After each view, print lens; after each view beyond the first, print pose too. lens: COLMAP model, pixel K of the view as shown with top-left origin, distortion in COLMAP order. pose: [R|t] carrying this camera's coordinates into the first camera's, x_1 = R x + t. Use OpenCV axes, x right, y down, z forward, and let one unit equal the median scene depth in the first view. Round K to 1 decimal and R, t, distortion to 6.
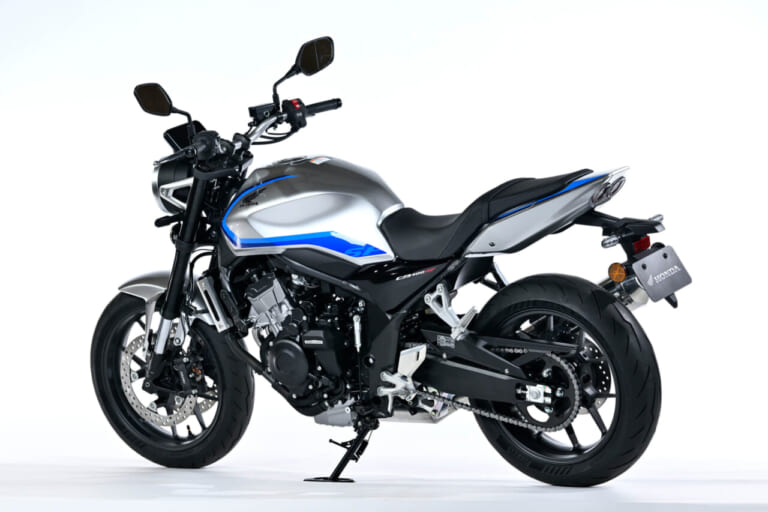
lens RADIAL K [[4218.7, 0, 384.0], [0, 4218.7, 256.0], [0, 0, 1]] dist [0.062568, 0.757376]
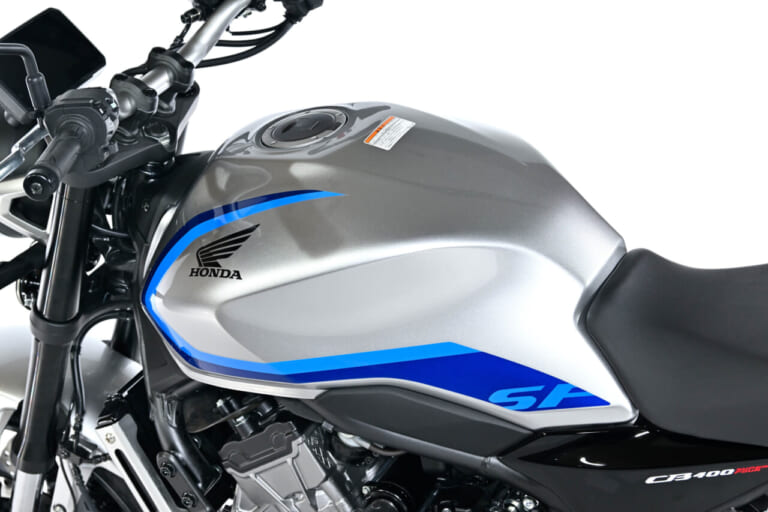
lens RADIAL K [[2195.0, 0, 384.0], [0, 2195.0, 256.0], [0, 0, 1]] dist [0.072408, 0.996252]
pose [[0.991715, -0.093090, 0.088516, -0.034537], [0.067417, 0.963734, 0.258209, -0.063751], [-0.109342, -0.250102, 0.962025, 0.812487]]
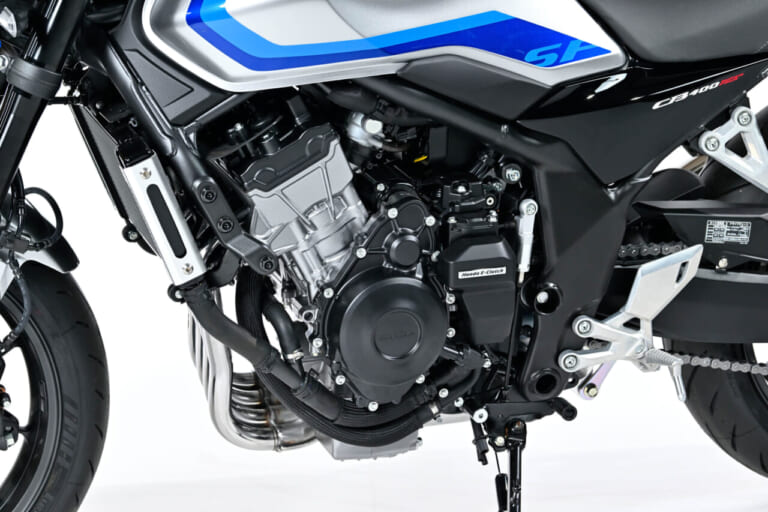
lens RADIAL K [[2490.6, 0, 384.0], [0, 2490.6, 256.0], [0, 0, 1]] dist [-0.022955, 0.337685]
pose [[0.594827, -0.123729, 0.794274, -0.222923], [0.081430, 0.992275, 0.093590, -0.005793], [-0.799718, 0.009007, 0.600308, 0.853809]]
